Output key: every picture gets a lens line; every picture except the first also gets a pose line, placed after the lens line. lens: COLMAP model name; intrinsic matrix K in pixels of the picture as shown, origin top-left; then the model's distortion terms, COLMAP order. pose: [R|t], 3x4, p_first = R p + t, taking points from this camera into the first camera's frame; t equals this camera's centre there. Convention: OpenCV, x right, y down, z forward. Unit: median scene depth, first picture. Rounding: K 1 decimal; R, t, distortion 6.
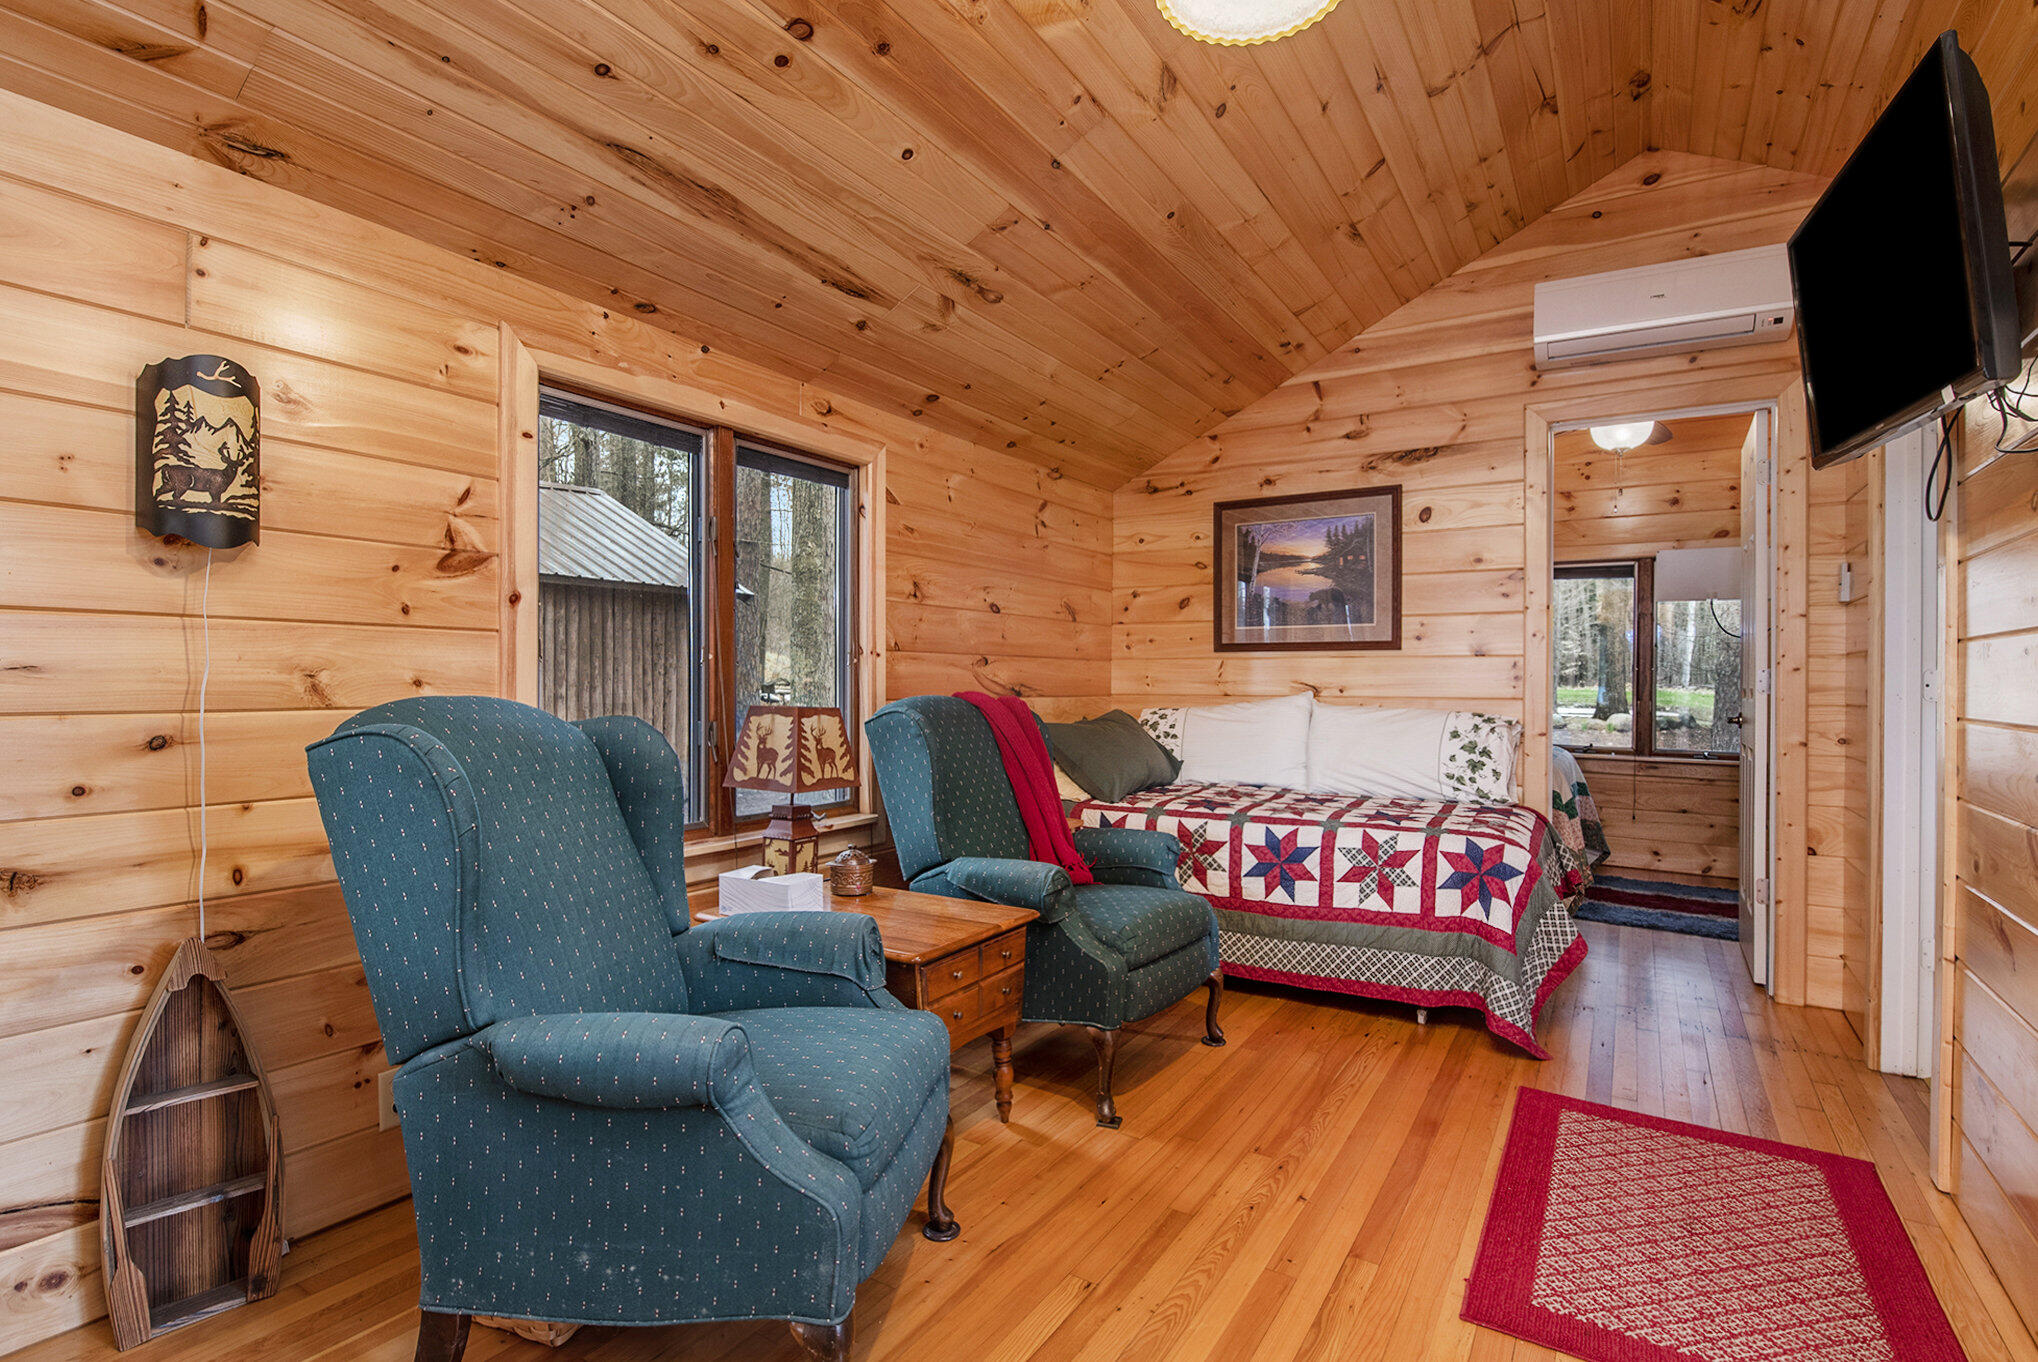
lens RADIAL K [[921.7, 0, 954.0], [0, 921.7, 662.9], [0, 0, 1]] dist [-0.009197, 0.000186]
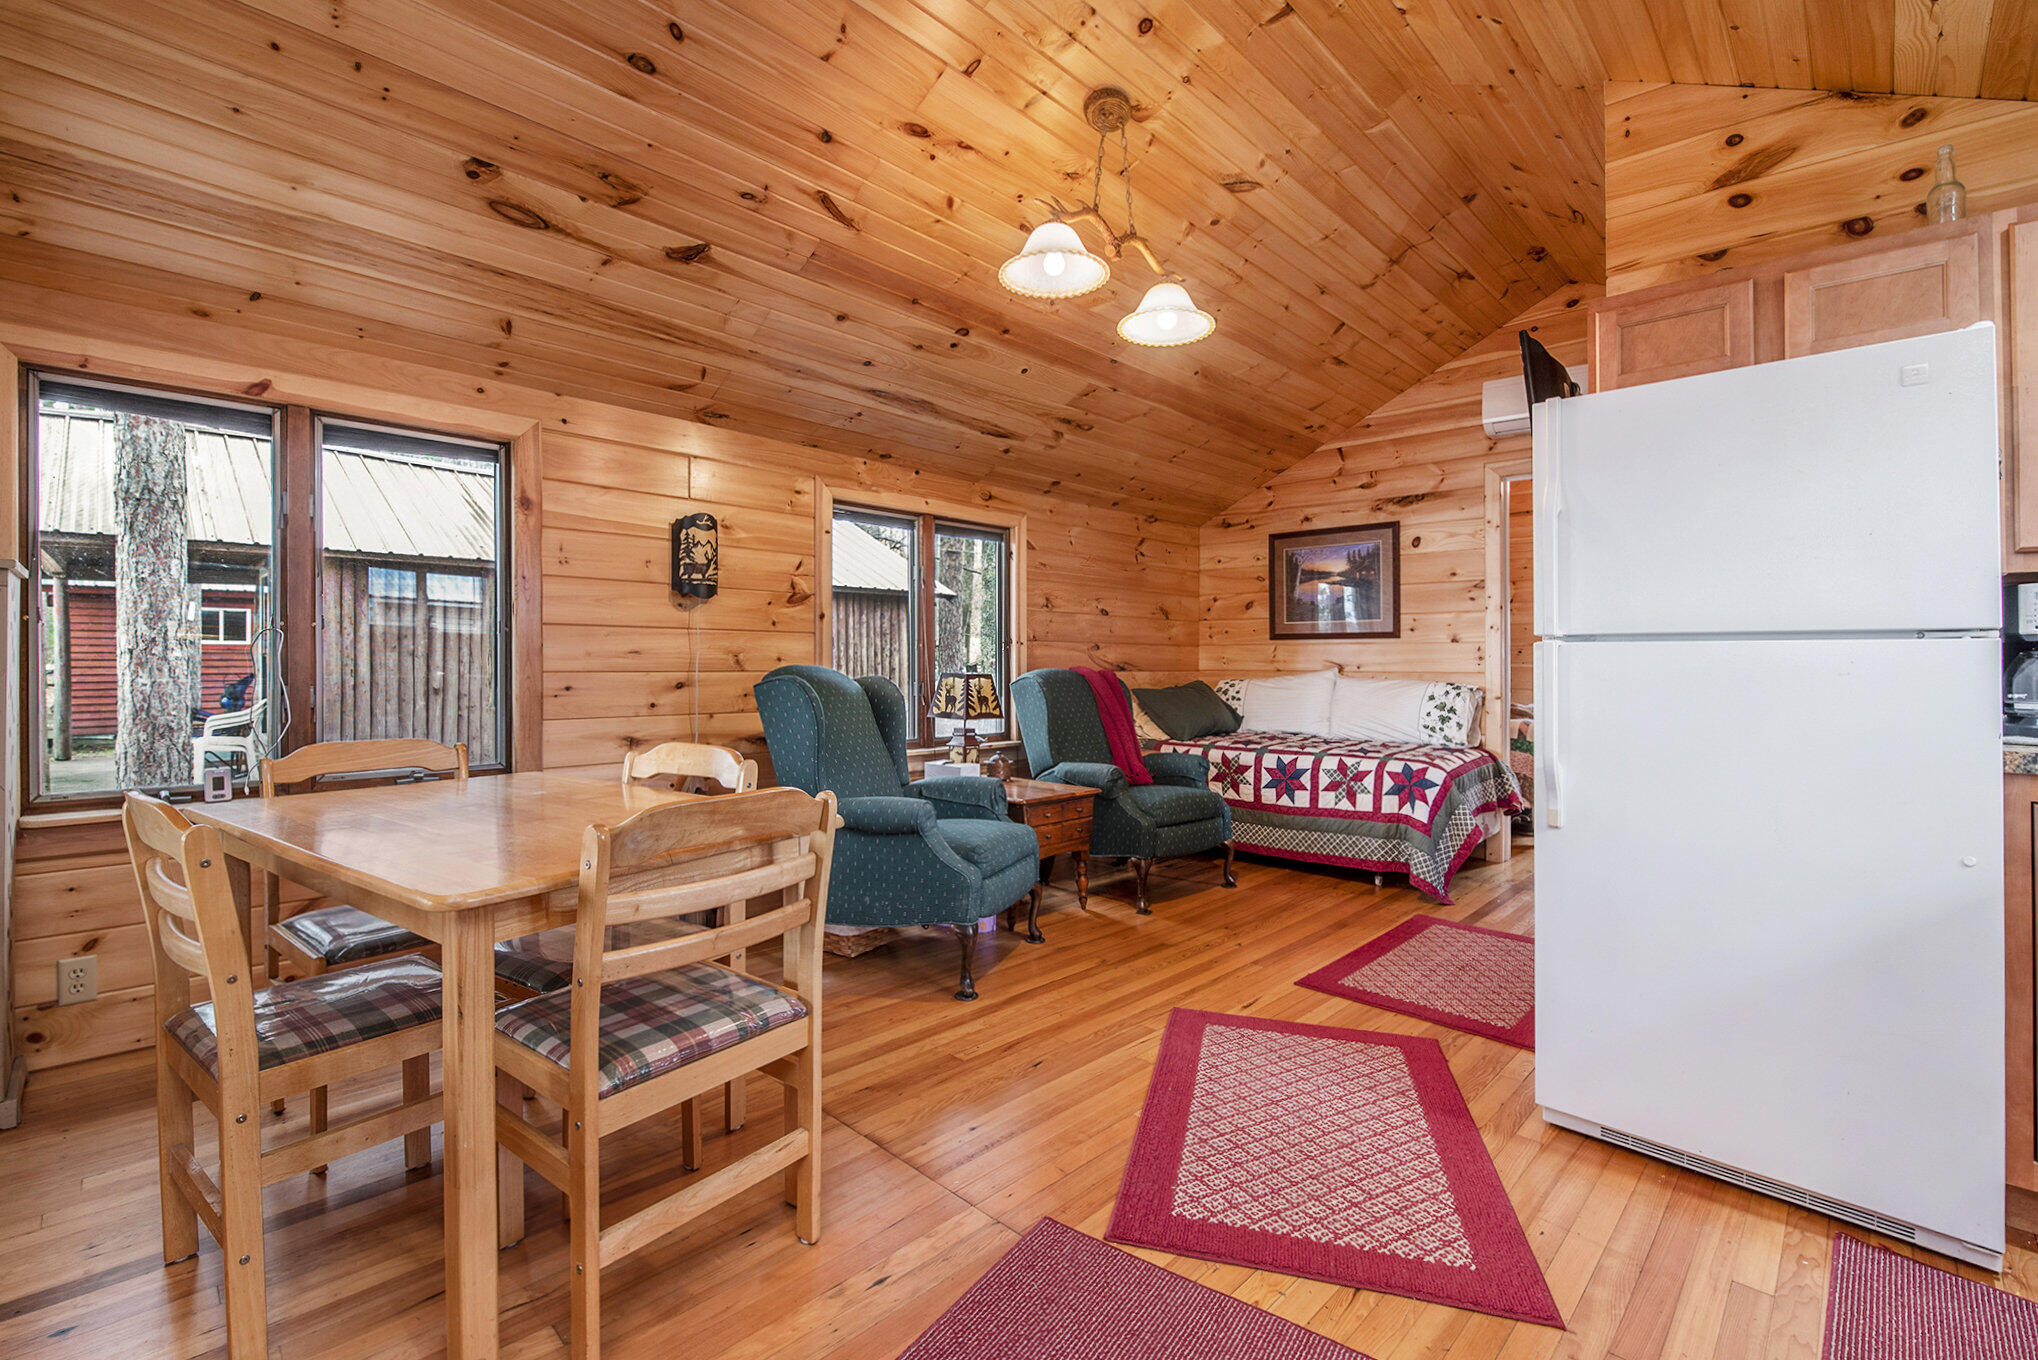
lens RADIAL K [[856.2, 0, 1035.6], [0, 856.2, 646.5], [0, 0, 1]] dist [-0.028925, -0.001436]
pose [[0.991341, -0.002448, -0.131290, 0.169000], [0.002389, 0.999997, -0.000612, -0.003014], [0.131291, 0.000293, 0.991344, -0.595393]]
